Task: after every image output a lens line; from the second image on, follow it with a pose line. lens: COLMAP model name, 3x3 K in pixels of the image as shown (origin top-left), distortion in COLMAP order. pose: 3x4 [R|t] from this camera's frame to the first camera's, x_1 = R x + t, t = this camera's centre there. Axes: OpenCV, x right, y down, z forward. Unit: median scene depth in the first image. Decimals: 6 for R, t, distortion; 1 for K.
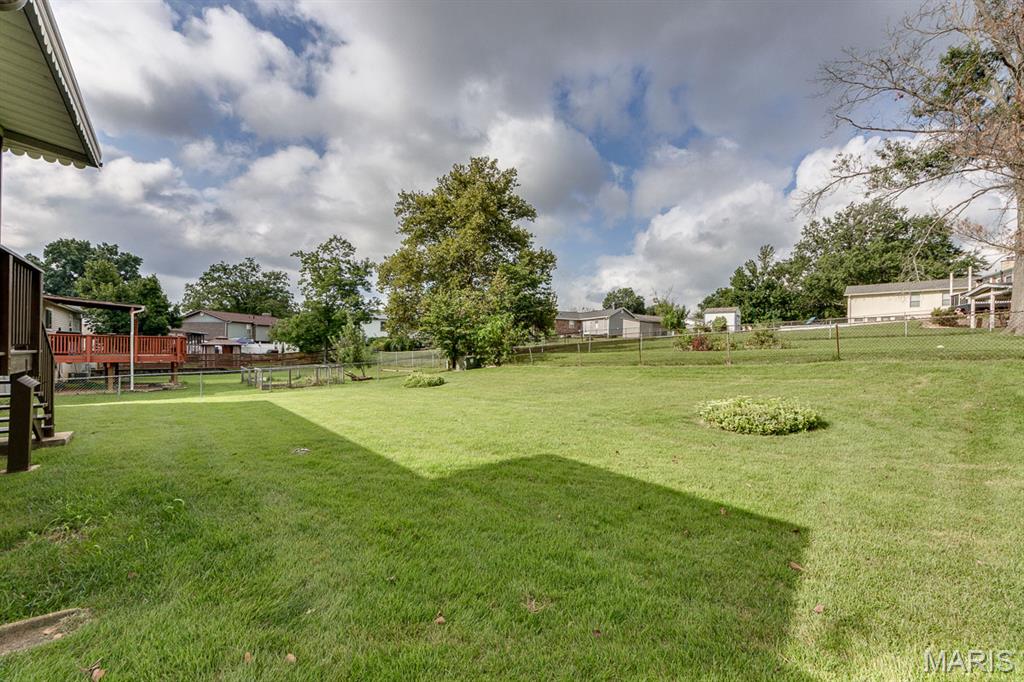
lens RADIAL K [[396.8, 0, 486.5], [0, 396.8, 353.4], [0, 0, 1]] dist [-0.002440, -0.000021]
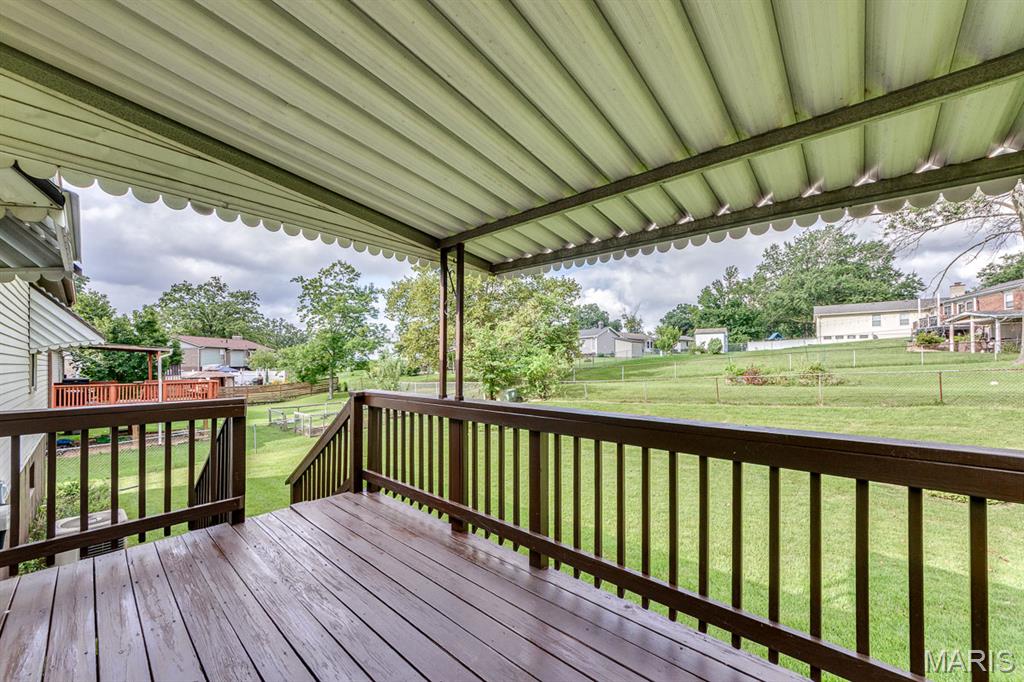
lens RADIAL K [[396.8, 0, 487.7], [0, 396.8, 359.3], [0, 0, 1]] dist [-0.002440, -0.000021]
pose [[0.994720, -0.019344, 0.100784, -0.104506], [0.021415, 0.999580, -0.019508, -0.026640], [-0.100365, 0.021563, 0.994717, 0.015761]]
